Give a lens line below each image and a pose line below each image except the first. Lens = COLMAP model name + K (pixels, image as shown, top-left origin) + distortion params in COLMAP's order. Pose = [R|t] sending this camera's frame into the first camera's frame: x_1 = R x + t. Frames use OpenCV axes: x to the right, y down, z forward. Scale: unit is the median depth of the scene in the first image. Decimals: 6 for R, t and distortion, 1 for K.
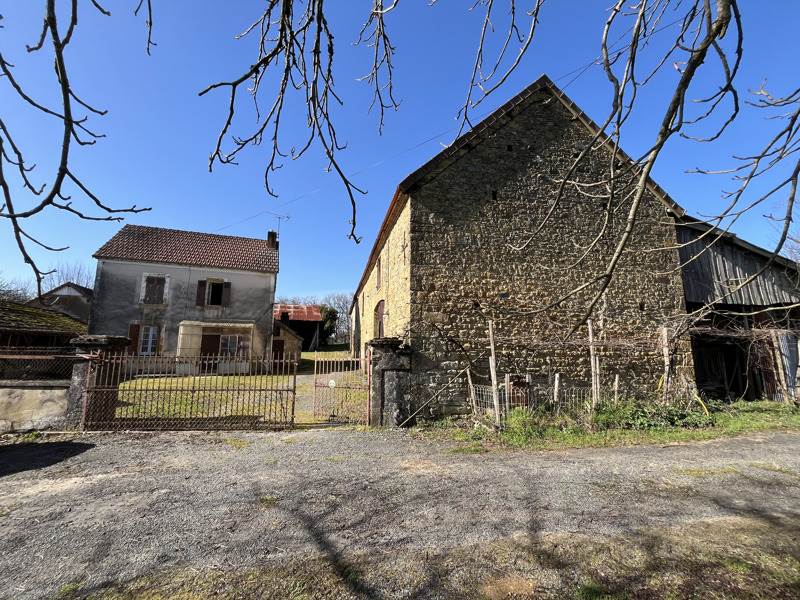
lens RADIAL K [[320.3, 0, 399.6], [0, 320.3, 297.4], [0, 0, 1]] dist [0.000966, -0.000041]
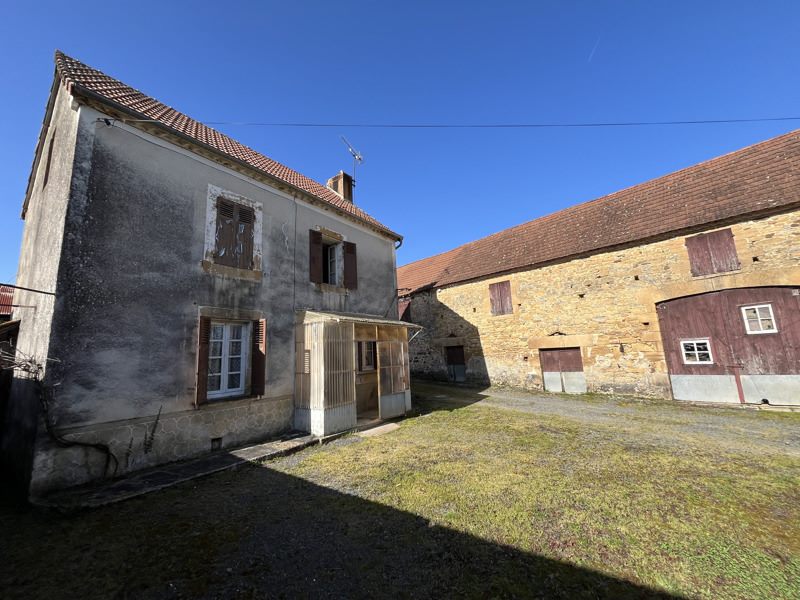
lens RADIAL K [[320.3, 0, 397.6], [0, 320.3, 302.7], [0, 0, 1]] dist [0.000966, -0.000041]
pose [[0.862042, 0.041556, 0.505130, -0.785887], [-0.031113, 0.999092, -0.029097, 0.069370], [-0.505880, 0.009366, 0.862553, 0.546056]]
